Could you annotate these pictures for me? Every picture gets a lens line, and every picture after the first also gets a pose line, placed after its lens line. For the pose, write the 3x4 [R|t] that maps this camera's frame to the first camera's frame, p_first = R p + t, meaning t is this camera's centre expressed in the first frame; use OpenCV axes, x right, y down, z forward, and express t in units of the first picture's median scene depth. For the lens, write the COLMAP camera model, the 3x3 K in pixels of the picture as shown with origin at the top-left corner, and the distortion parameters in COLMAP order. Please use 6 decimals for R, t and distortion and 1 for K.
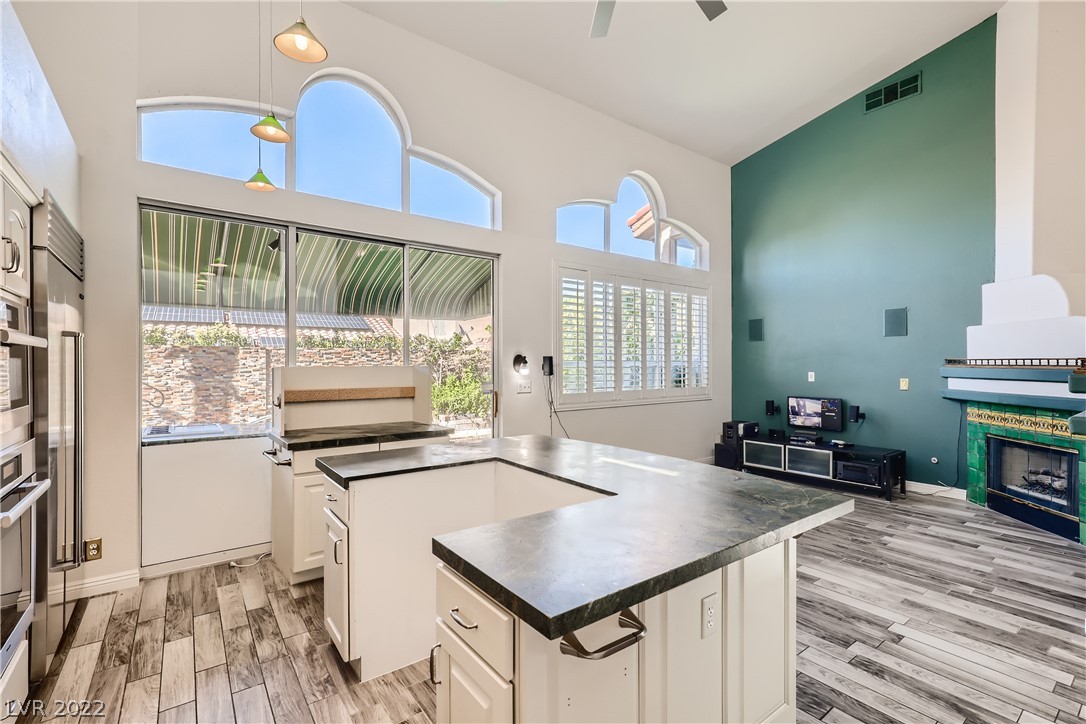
lens RADIAL K [[493.8, 0, 545.3], [0, 493.8, 362.6], [0, 0, 1]] dist [-0.000788, -0.000018]
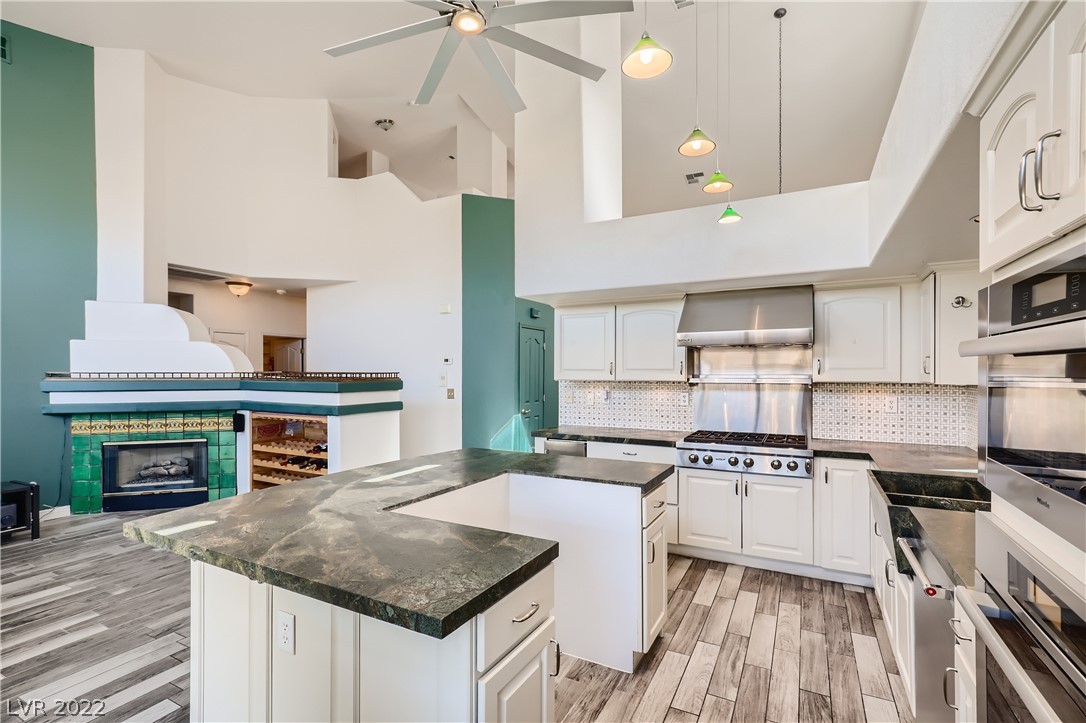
lens RADIAL K [[493.8, 0, 545.0], [0, 493.8, 366.8], [0, 0, 1]] dist [-0.000788, -0.000018]
pose [[-0.423788, 0.008503, 0.905722, -0.476014], [0.003366, 0.999964, -0.007812, -0.007919], [-0.905755, -0.000262, -0.423801, 0.594159]]
